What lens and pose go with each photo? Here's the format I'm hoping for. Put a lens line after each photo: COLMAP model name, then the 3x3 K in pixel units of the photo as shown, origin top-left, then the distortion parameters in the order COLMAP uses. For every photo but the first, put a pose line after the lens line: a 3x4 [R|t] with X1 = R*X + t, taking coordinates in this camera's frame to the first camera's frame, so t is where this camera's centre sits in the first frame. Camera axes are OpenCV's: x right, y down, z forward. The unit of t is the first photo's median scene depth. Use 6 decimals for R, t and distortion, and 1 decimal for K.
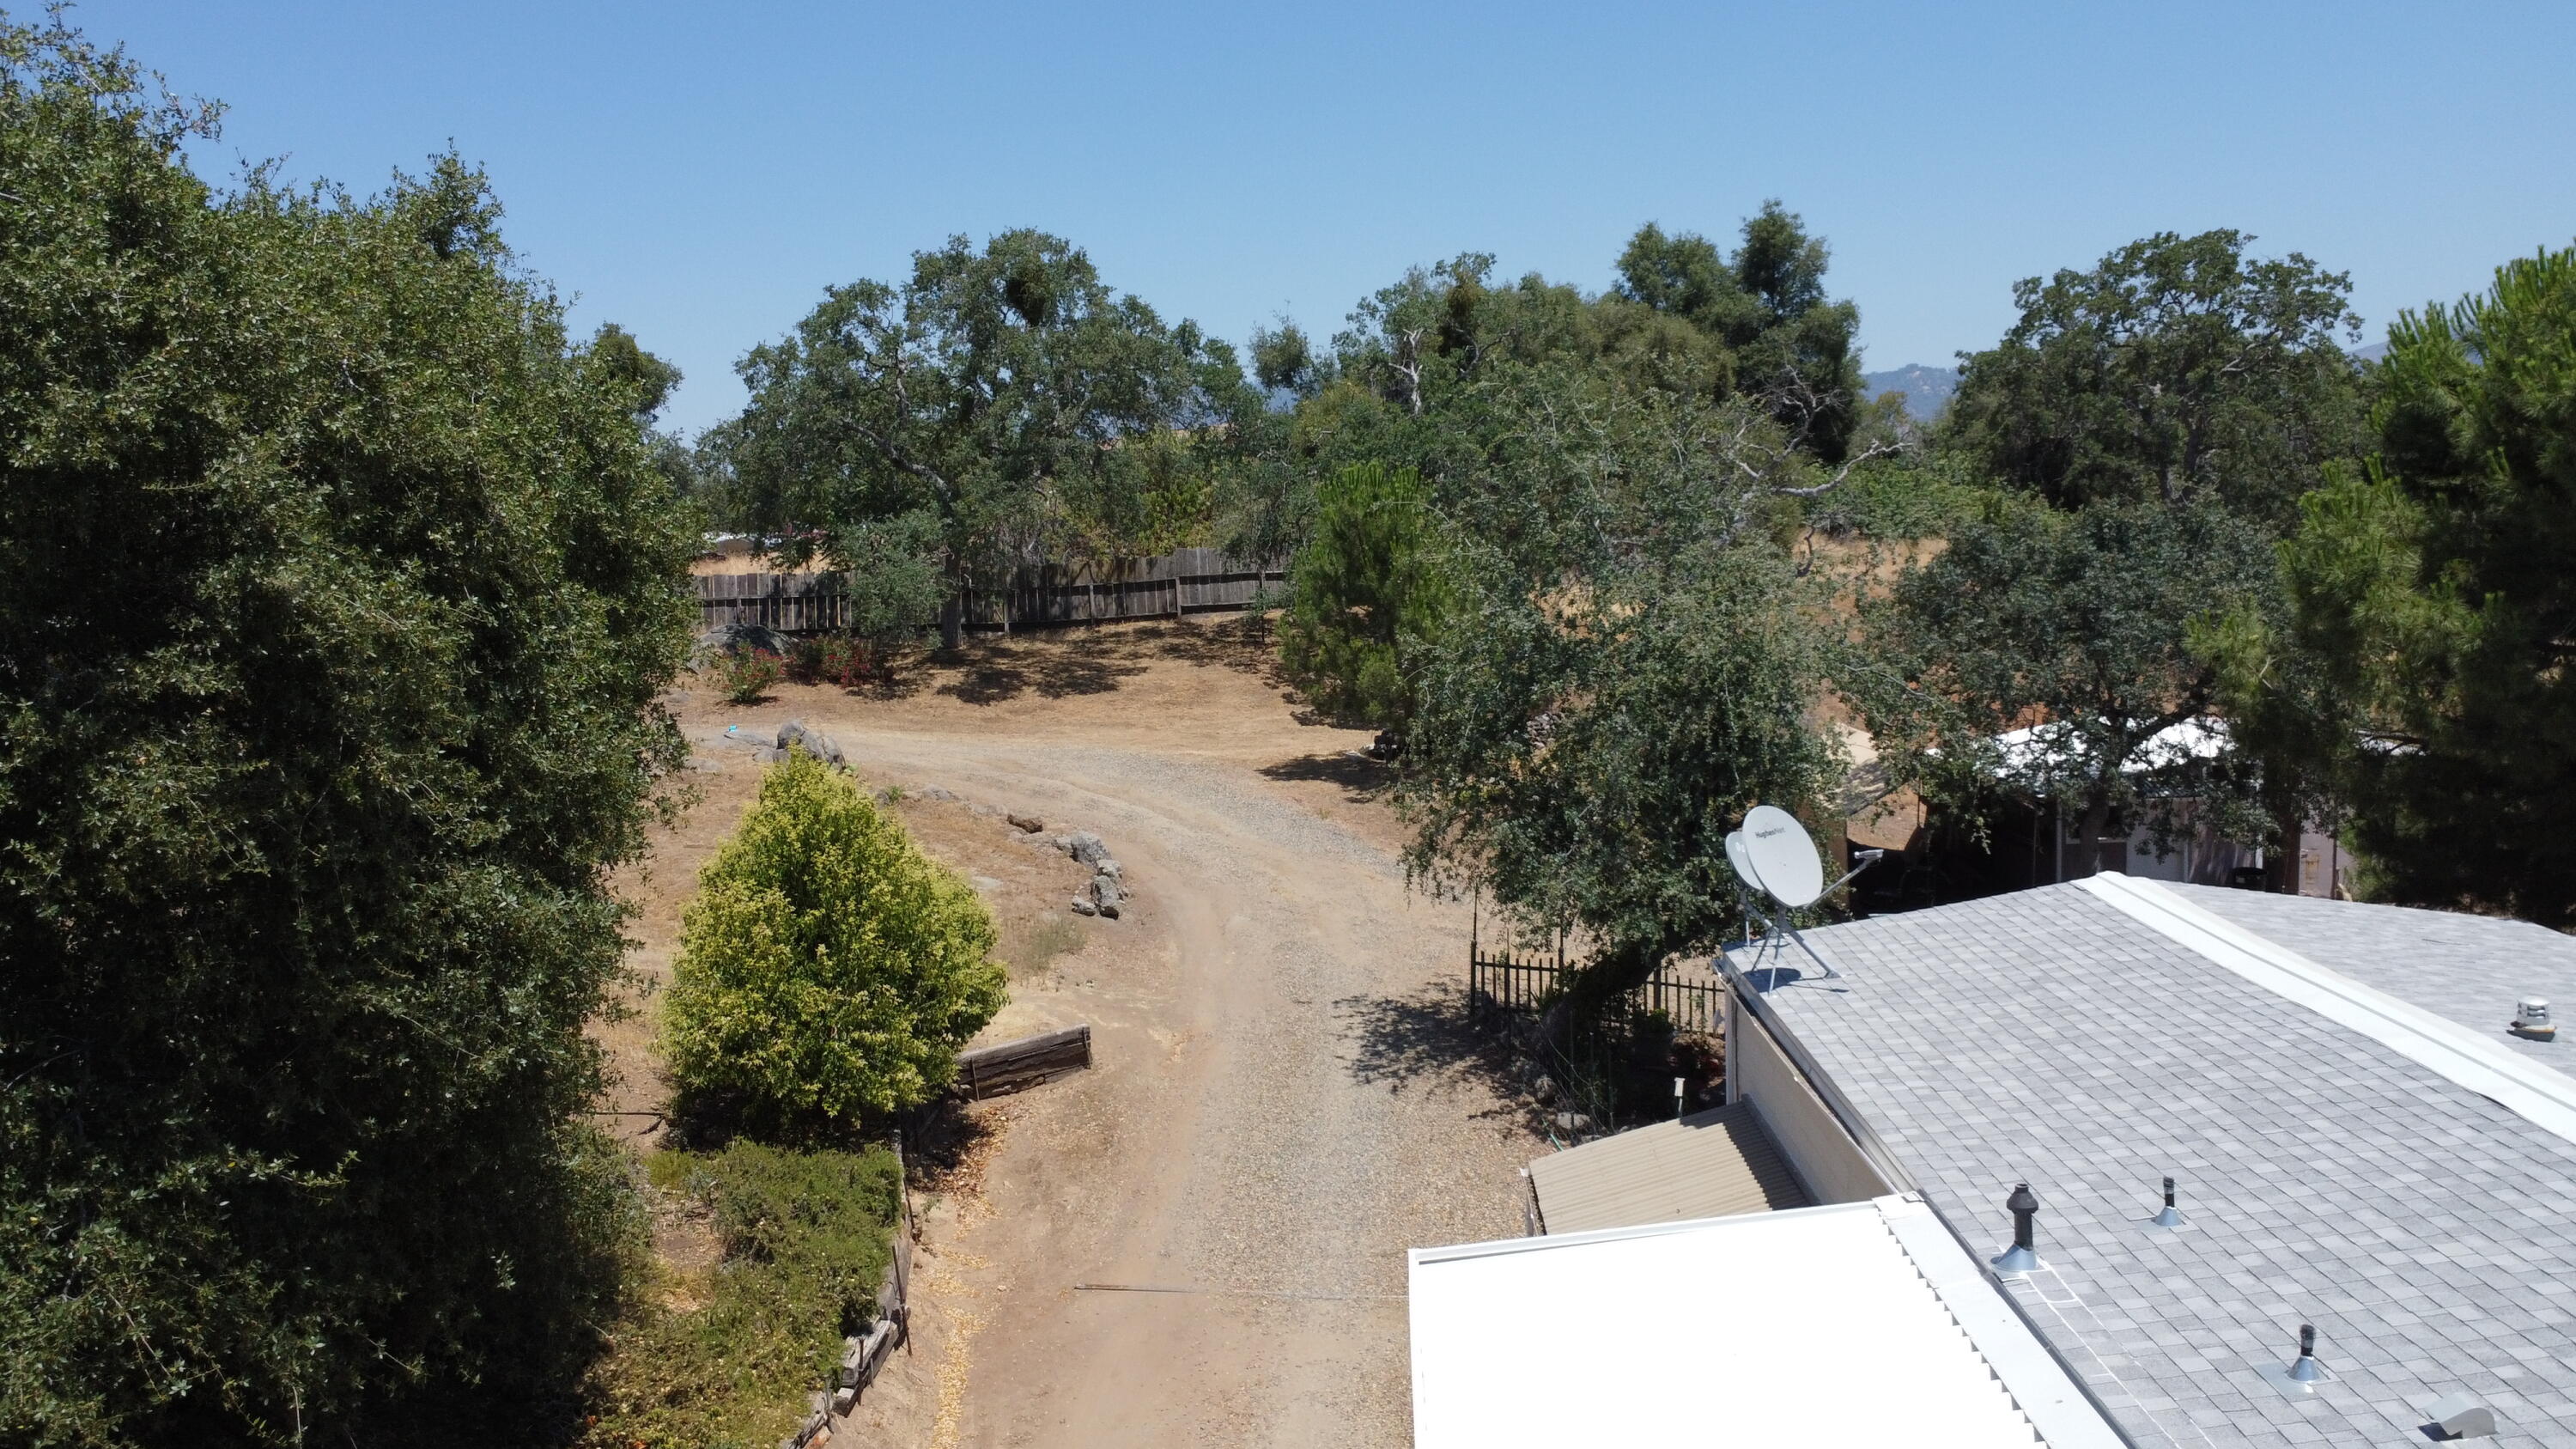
lens RADIAL K [[1933.6, 0, 1296.7], [0, 1933.6, 732.2], [0, 0, 1]] dist [0.004185, -0.003383]
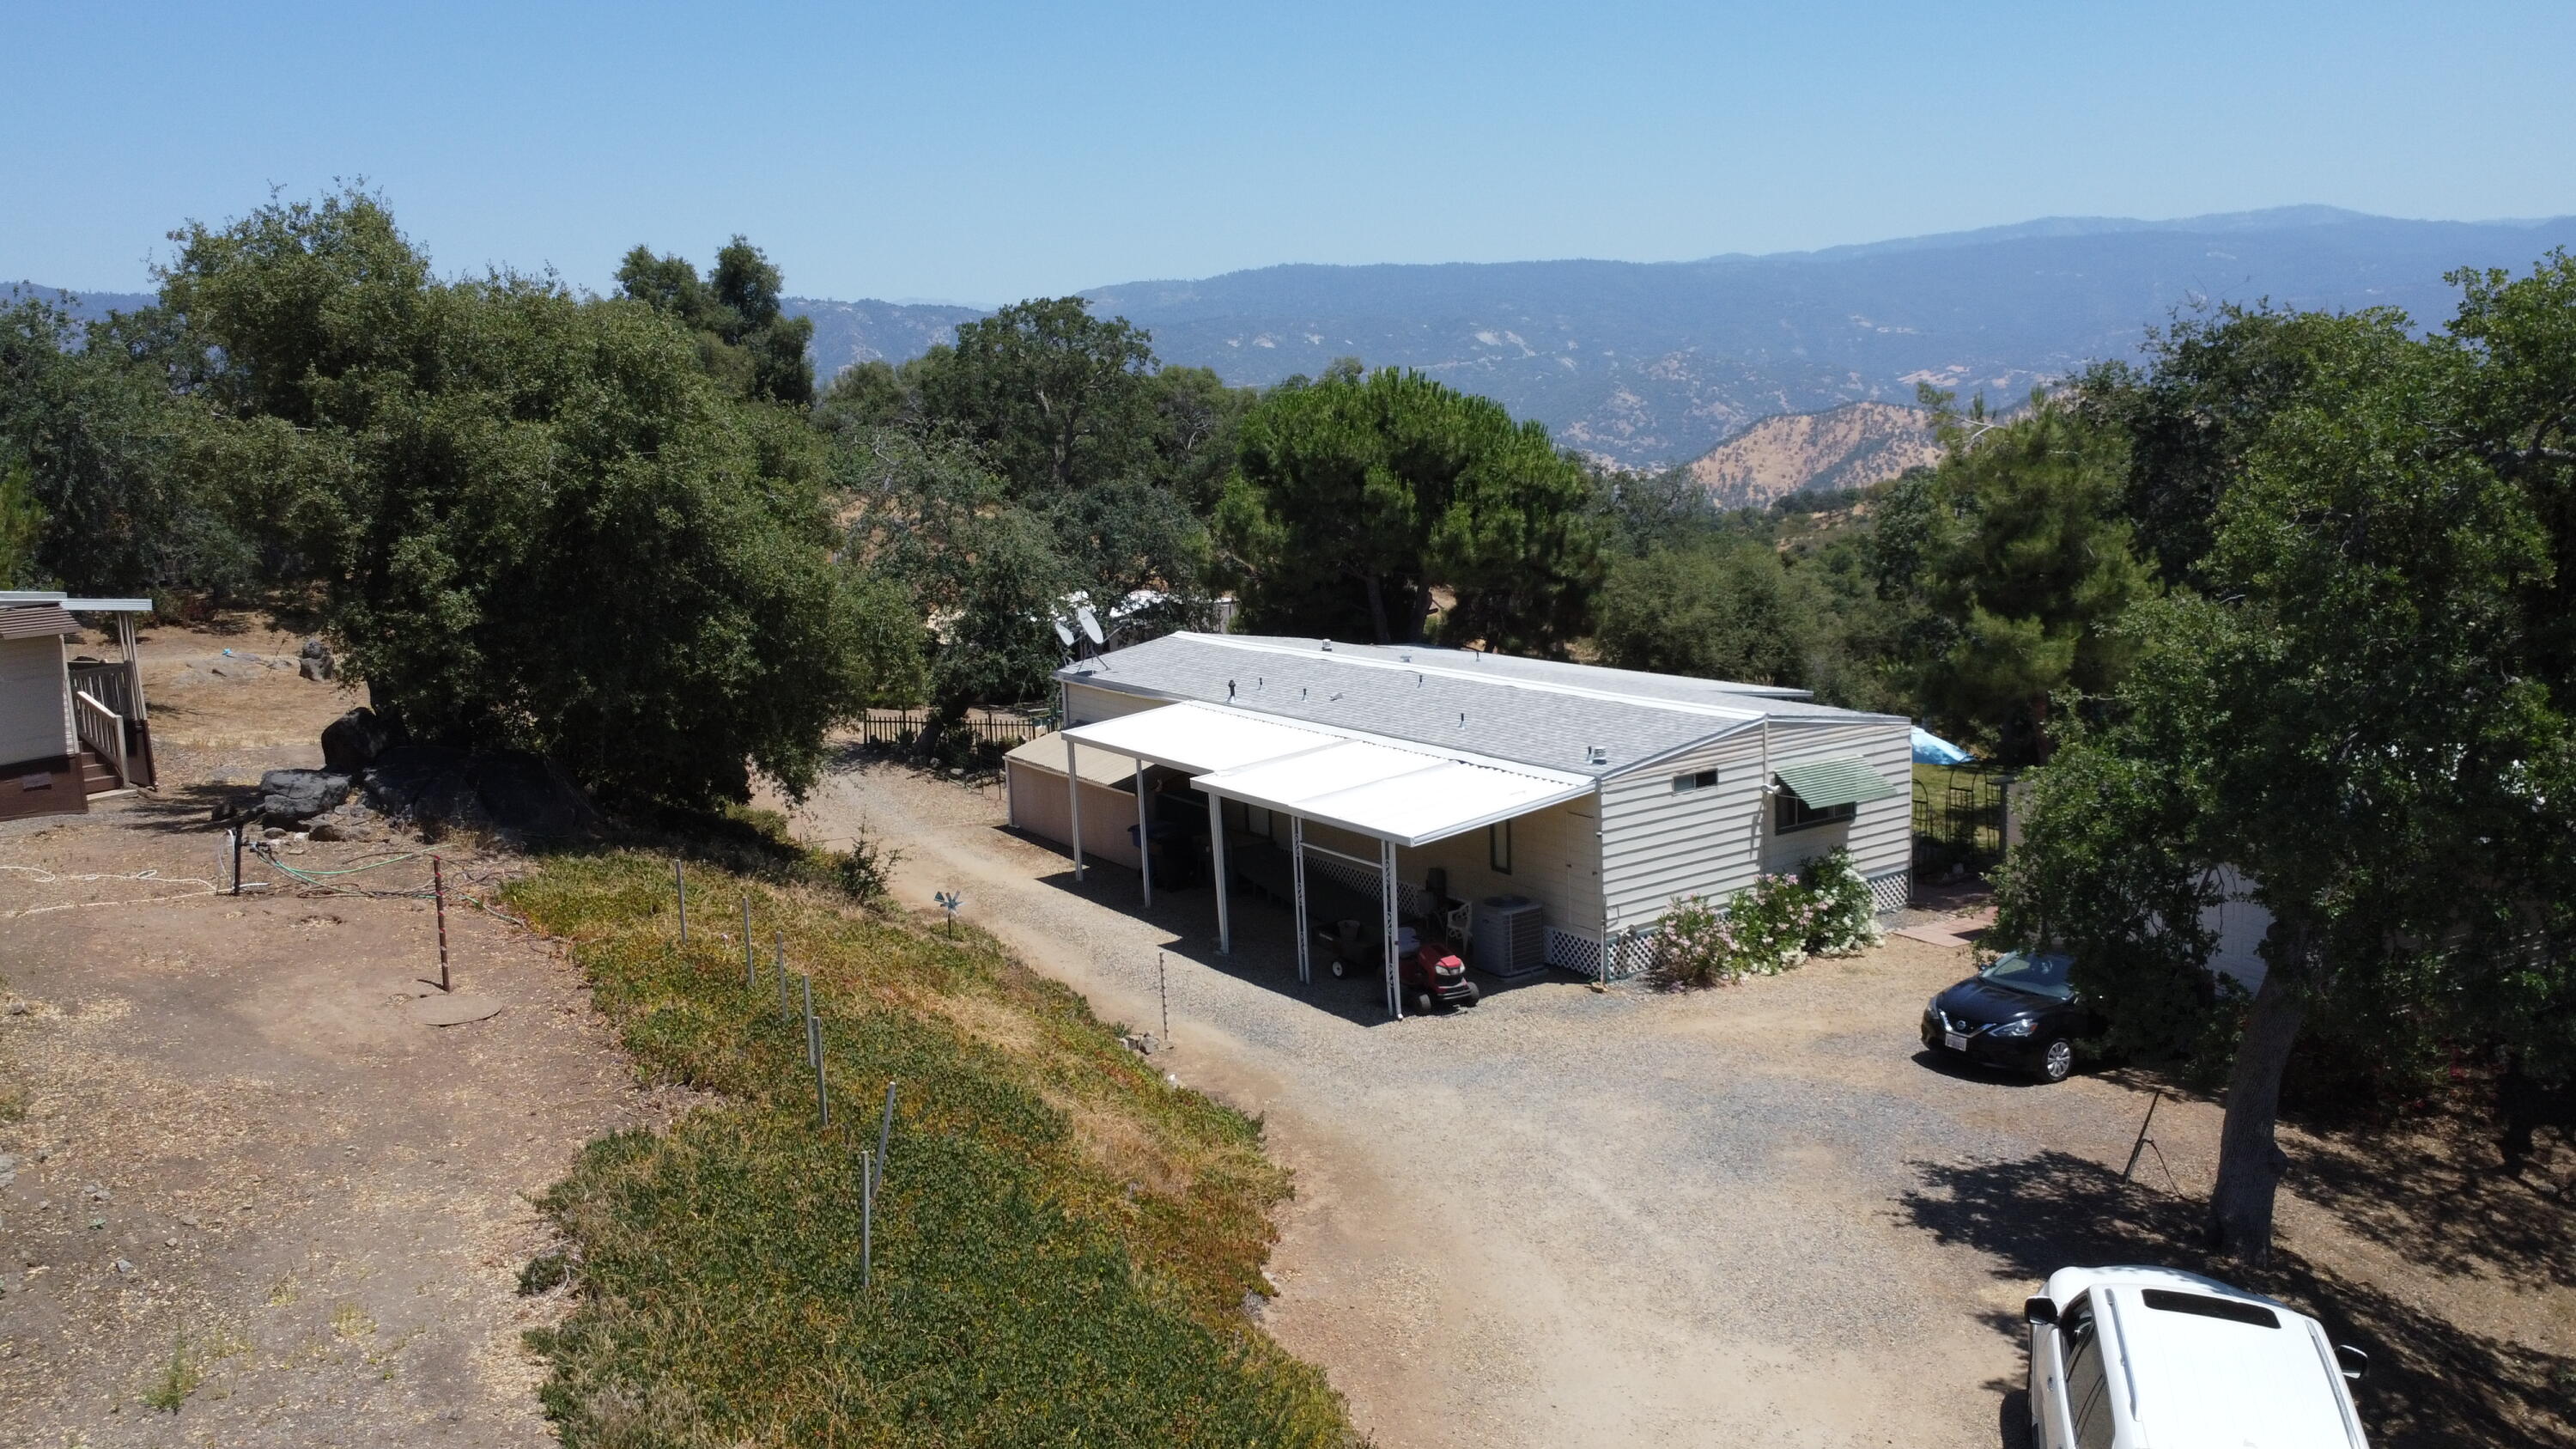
lens RADIAL K [[1933.6, 0, 1296.7], [0, 1933.6, 732.2], [0, 0, 1]] dist [0.004185, -0.003383]
pose [[0.813199, -0.088276, 0.575252, -0.327900], [0.070561, 0.996093, 0.053109, 0.026957], [-0.577693, -0.002598, 0.816250, -0.417088]]
